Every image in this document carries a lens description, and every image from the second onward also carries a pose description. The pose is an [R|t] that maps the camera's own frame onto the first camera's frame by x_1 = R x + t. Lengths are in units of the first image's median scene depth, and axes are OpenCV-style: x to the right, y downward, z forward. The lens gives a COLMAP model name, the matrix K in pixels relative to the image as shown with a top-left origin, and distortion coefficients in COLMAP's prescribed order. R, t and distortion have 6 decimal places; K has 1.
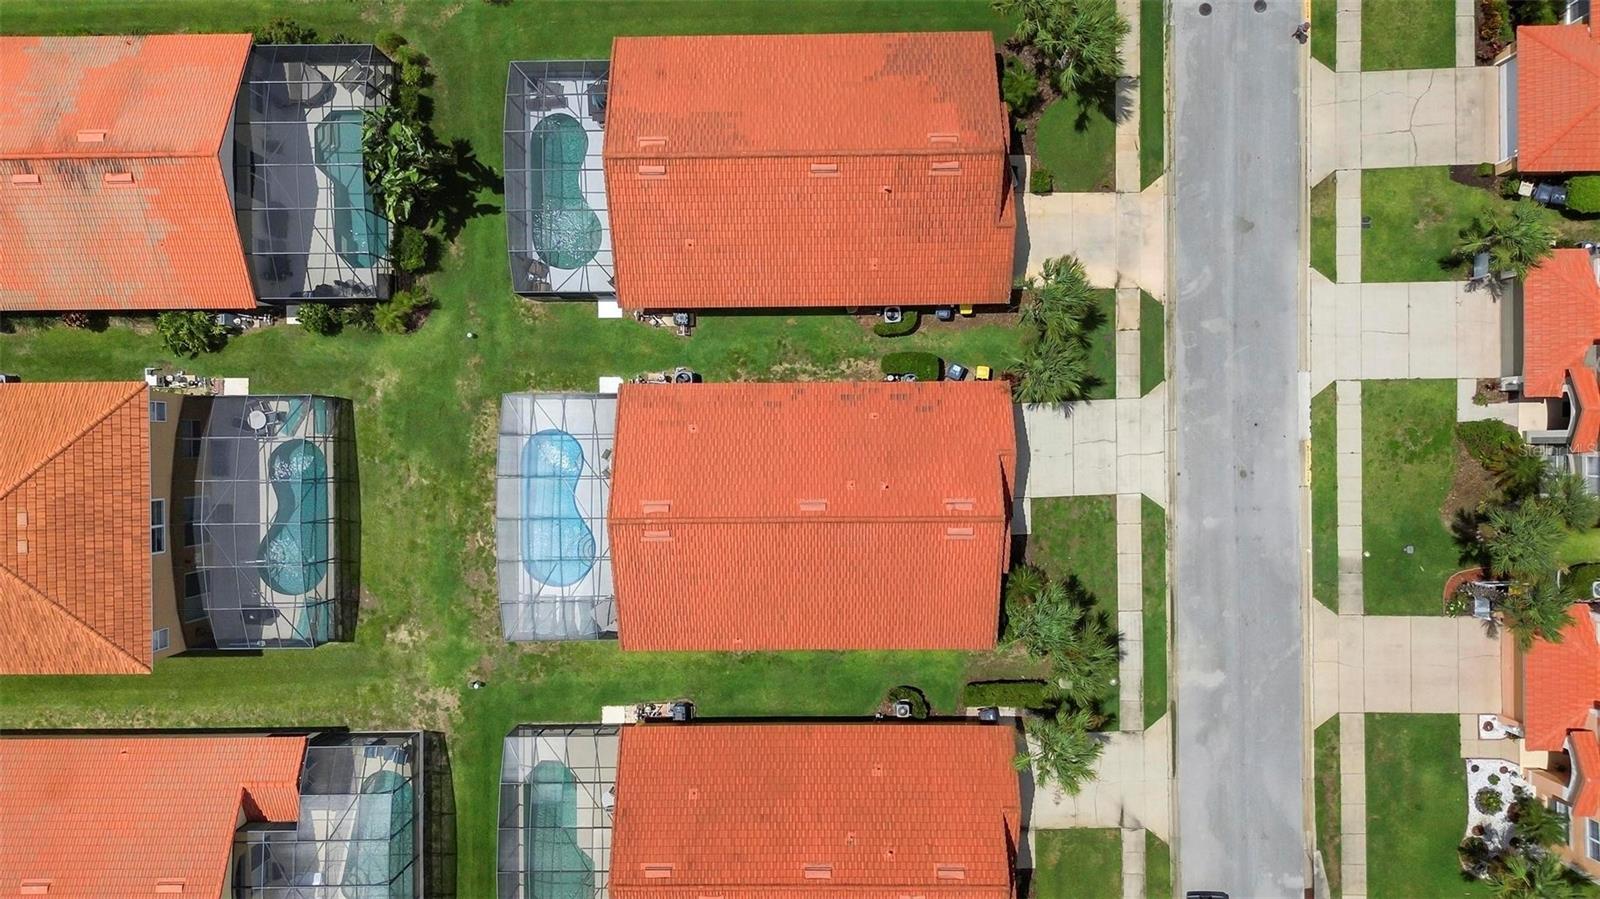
lens RADIAL K [[1134.3, 0, 812.2], [0, 1134.3, 450.3], [0, 0, 1]] dist [0.042610, -0.019245]
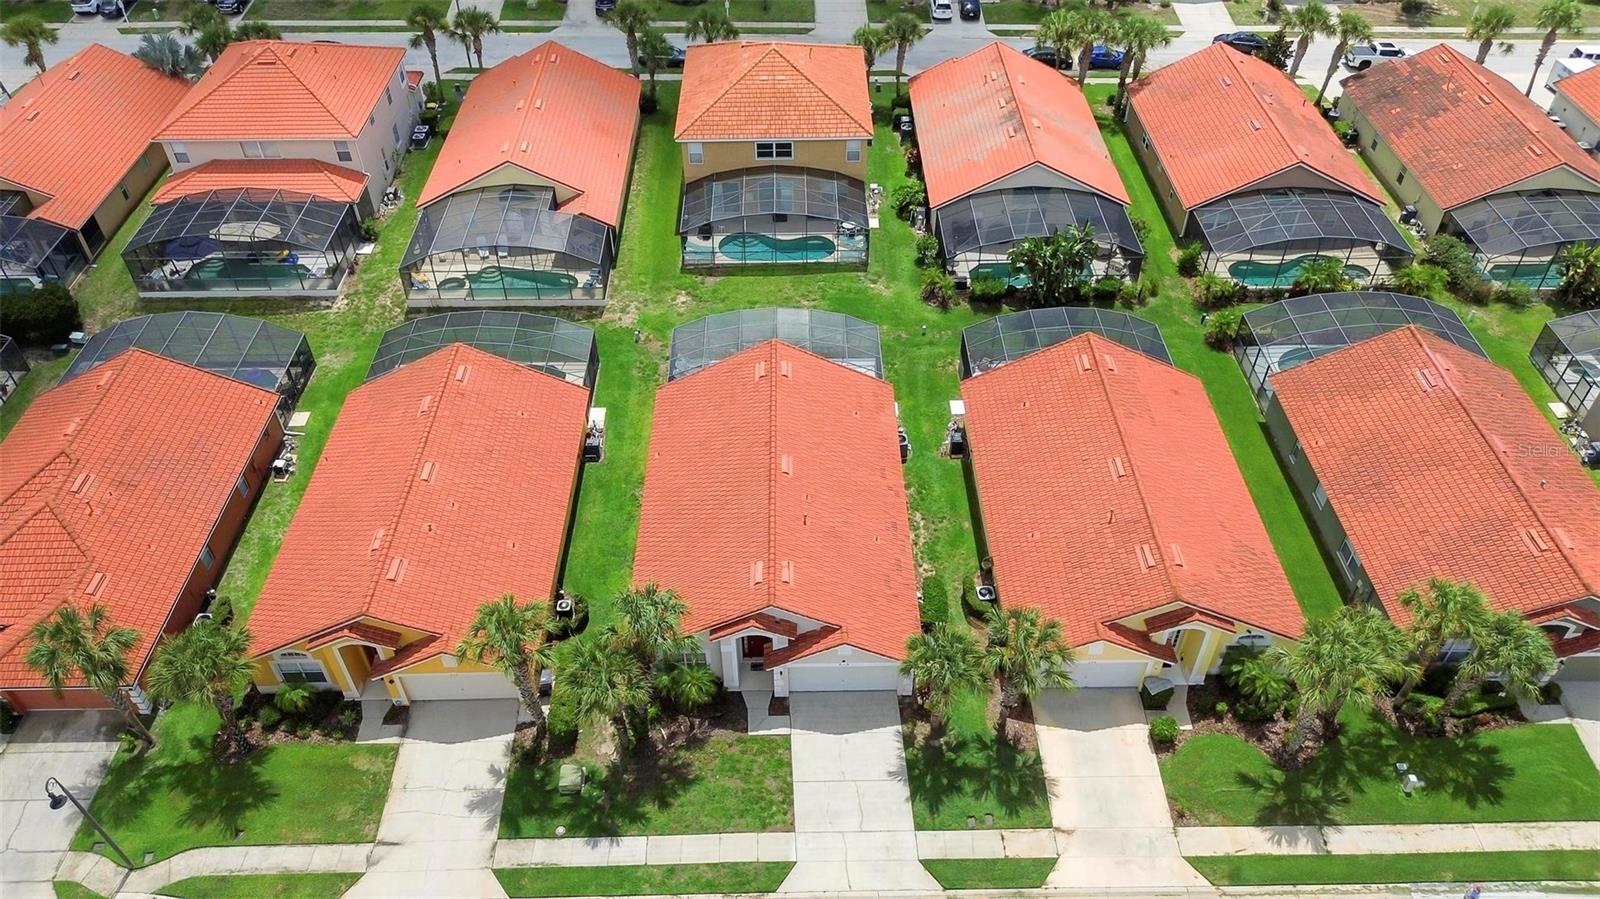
lens RADIAL K [[1134.3, 0, 801.8], [0, 1134.3, 450.3], [0, 0, 1]] dist [0.042610, -0.019245]
pose [[0.006848, 0.688019, -0.725660, 0.664941], [-0.999968, 0.007765, -0.002074, 0.033653], [0.004208, 0.725651, 0.688050, 0.257737]]
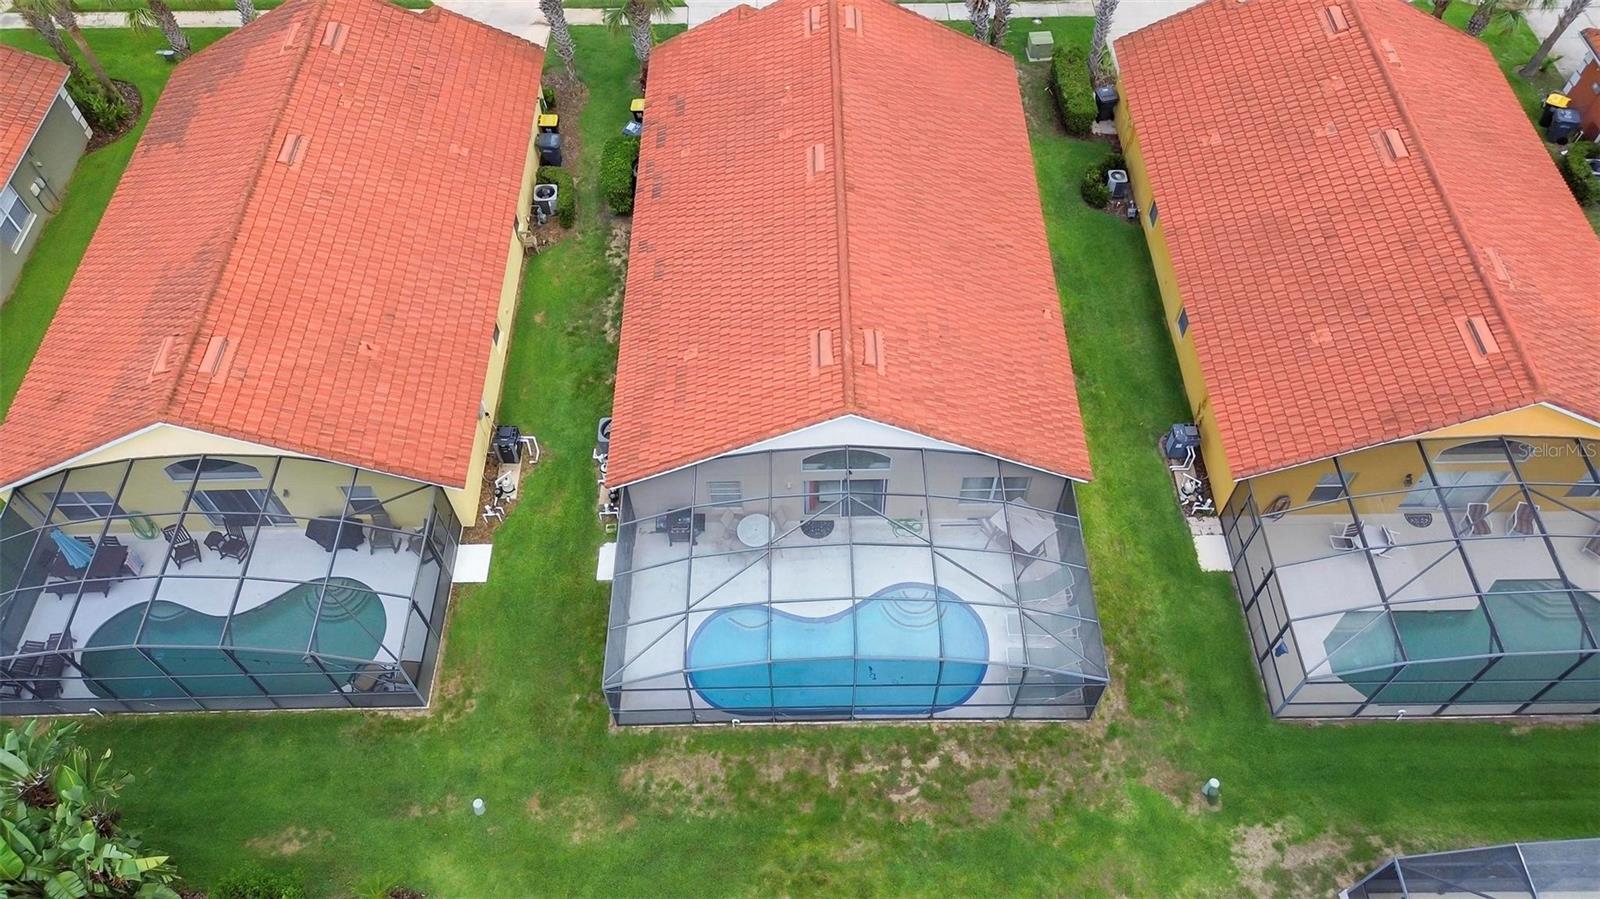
lens RADIAL K [[1134.3, 0, 801.8], [0, 1134.3, 446.9], [0, 0, 1]] dist [0.042610, -0.019245]
pose [[-0.005013, -0.805699, 0.592304, -0.459888], [0.999854, -0.013696, -0.010169, 0.040963], [0.016305, 0.592167, 0.805650, 0.525117]]
